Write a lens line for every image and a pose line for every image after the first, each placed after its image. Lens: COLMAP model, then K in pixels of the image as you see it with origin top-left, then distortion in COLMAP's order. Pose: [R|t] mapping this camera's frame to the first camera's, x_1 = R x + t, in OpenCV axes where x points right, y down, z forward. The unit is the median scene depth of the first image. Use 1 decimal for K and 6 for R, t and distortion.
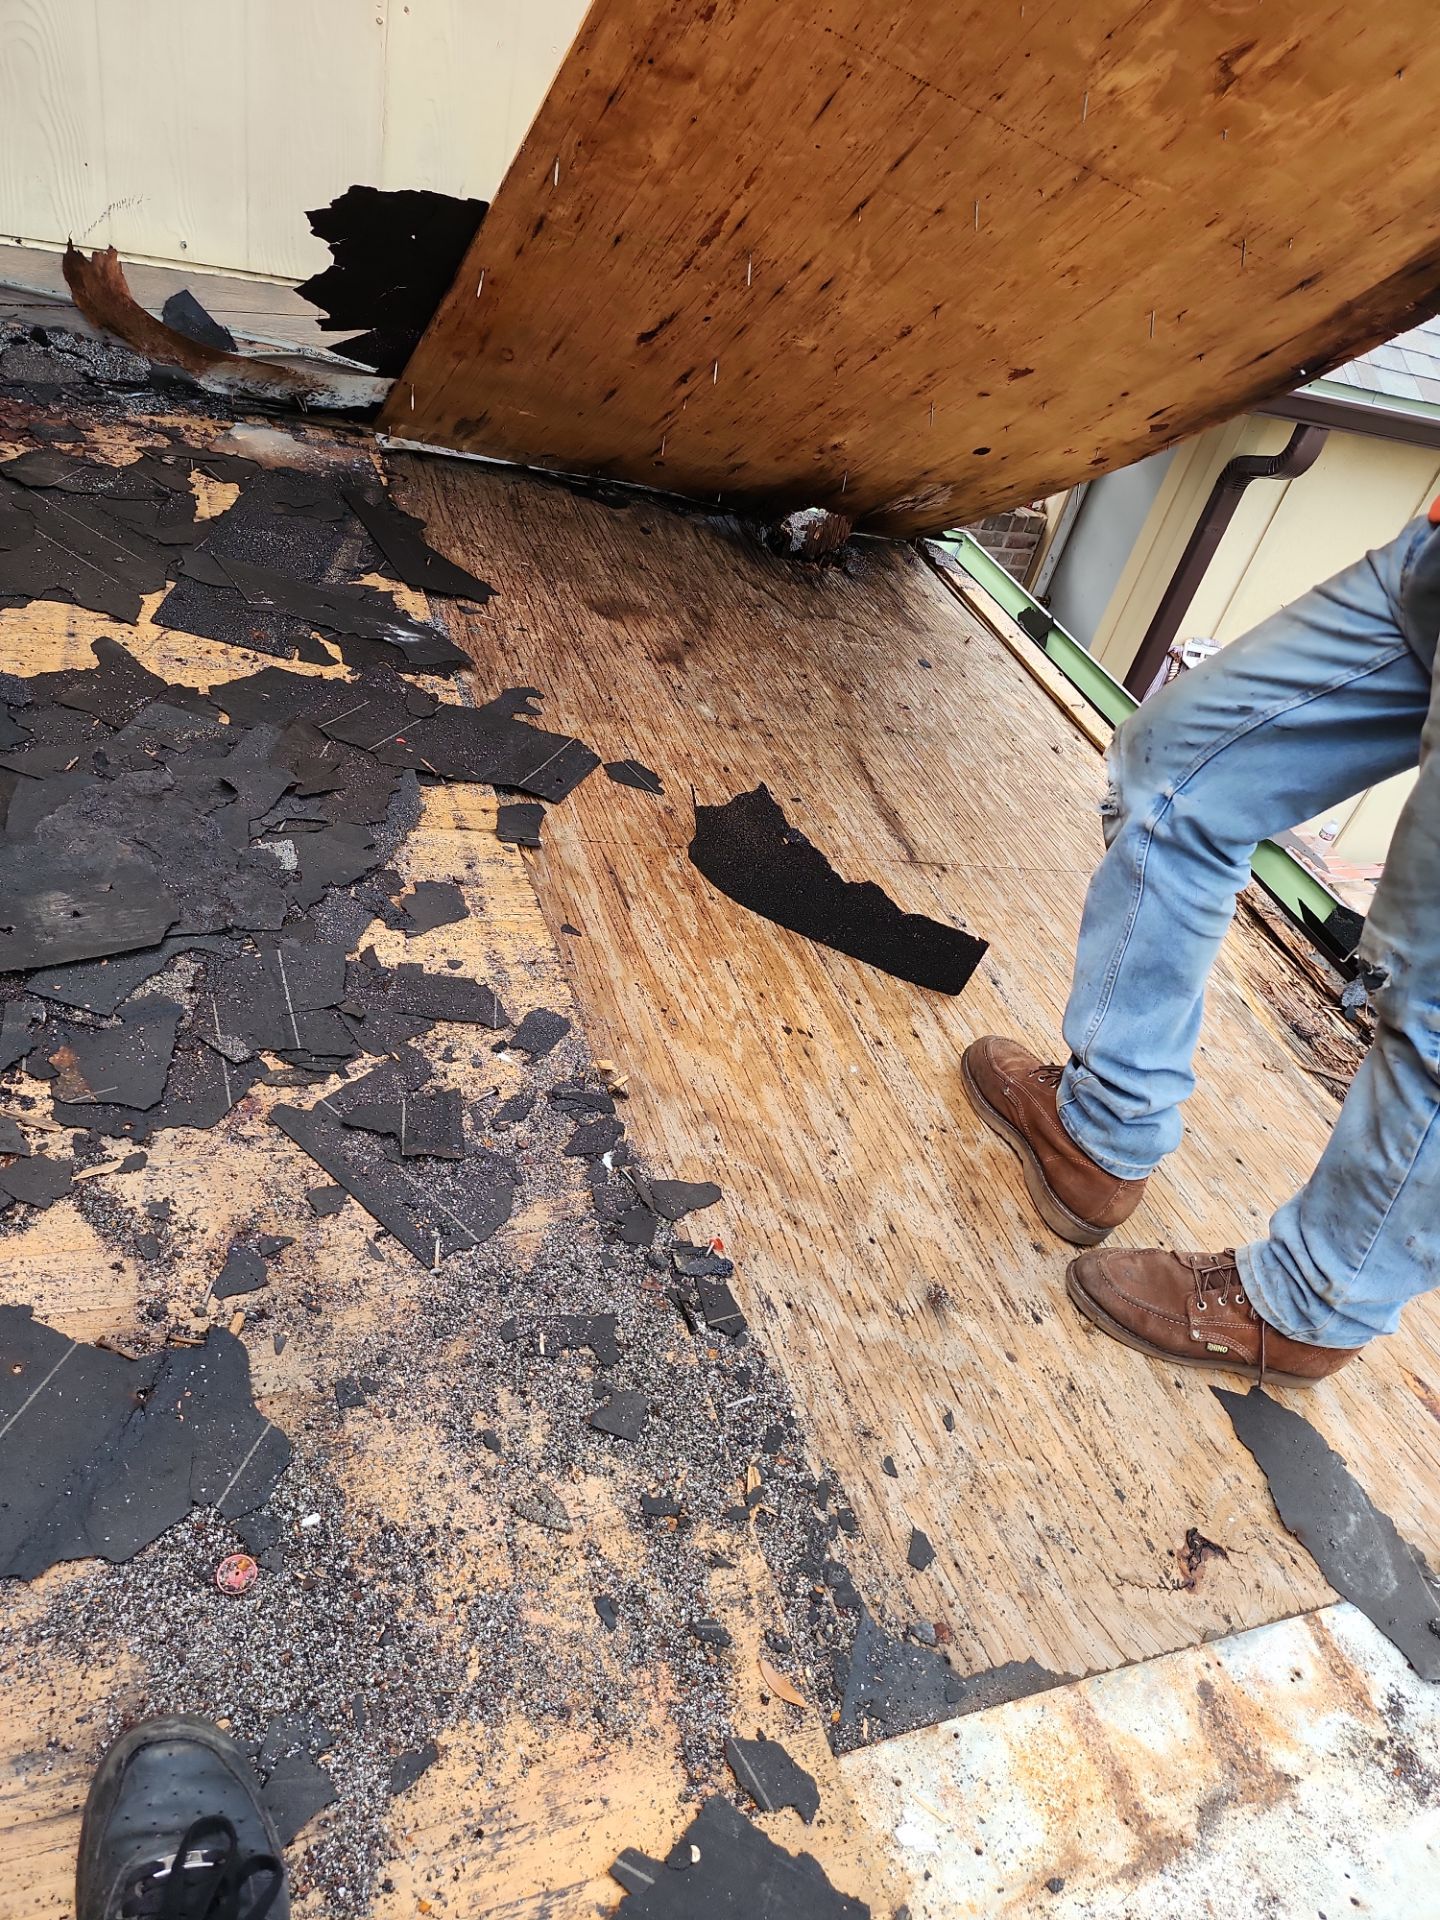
lens RADIAL K [[1263.6, 0, 728.9], [0, 1263.6, 944.4], [0, 0, 1]] dist [0.052401, -0.041815]
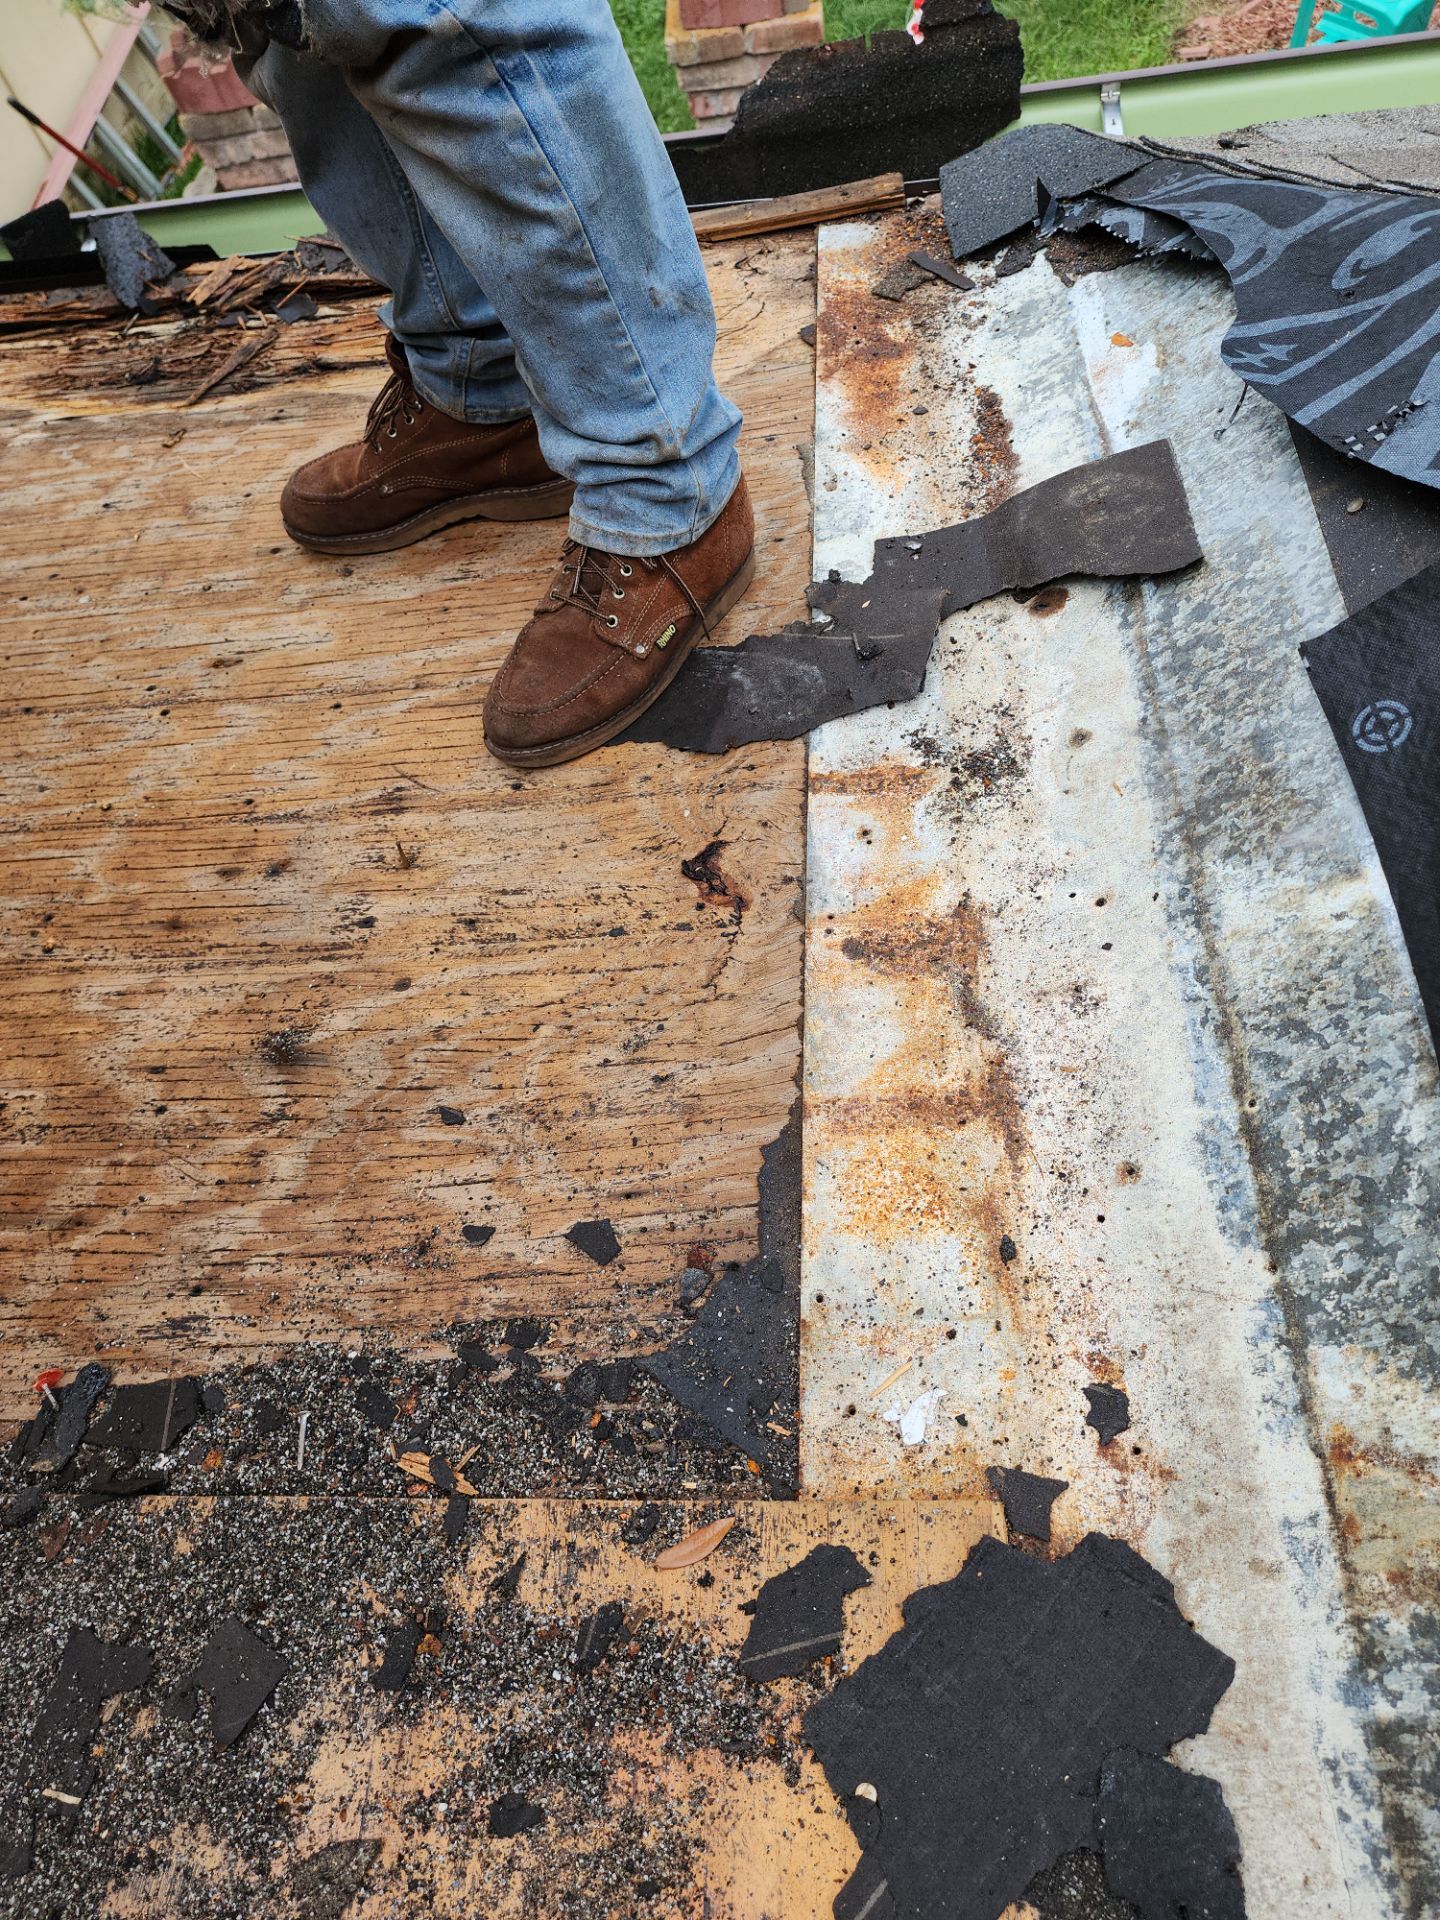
lens RADIAL K [[1294.8, 0, 736.2], [0, 1294.8, 993.2], [0, 0, 1]] dist [0.059531, -0.050930]
pose [[0.314627, -0.927826, 0.200372, 0.137697], [0.759147, 0.372679, 0.533673, 0.088043], [-0.569830, -0.015796, 0.821611, 0.322460]]
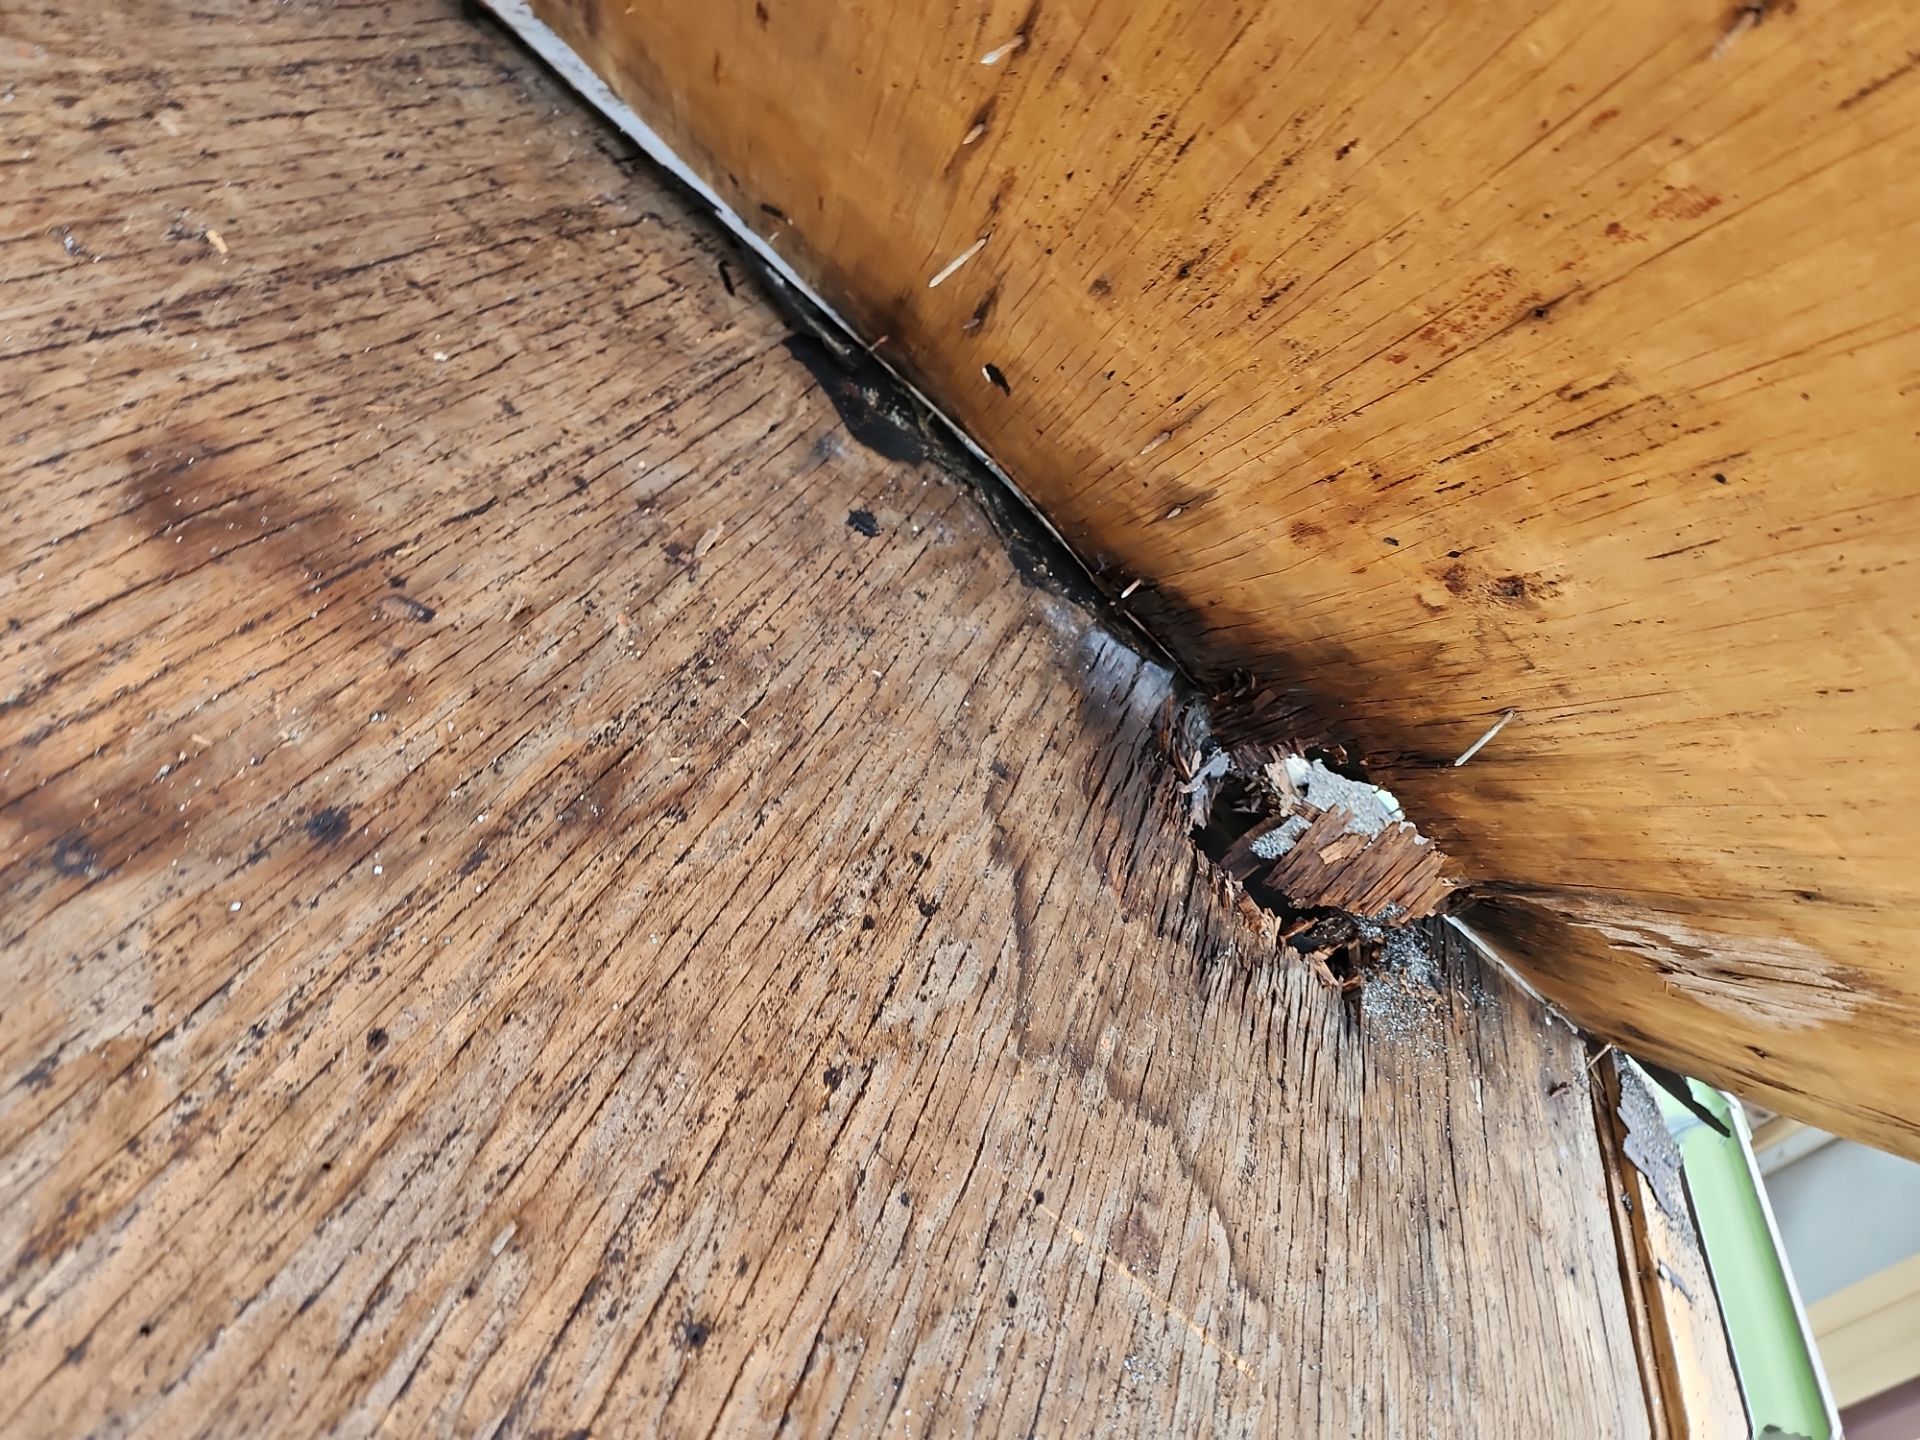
lens RADIAL K [[1294.8, 0, 959.1], [0, 1294.8, 721.8], [0, 0, 1]] dist [0.059531, -0.050930]
pose [[0.760125, 0.565675, -0.319721, 0.189322], [-0.634219, 0.752925, -0.175699, -0.513423], [0.141338, 0.336326, 0.931079, 1.493489]]
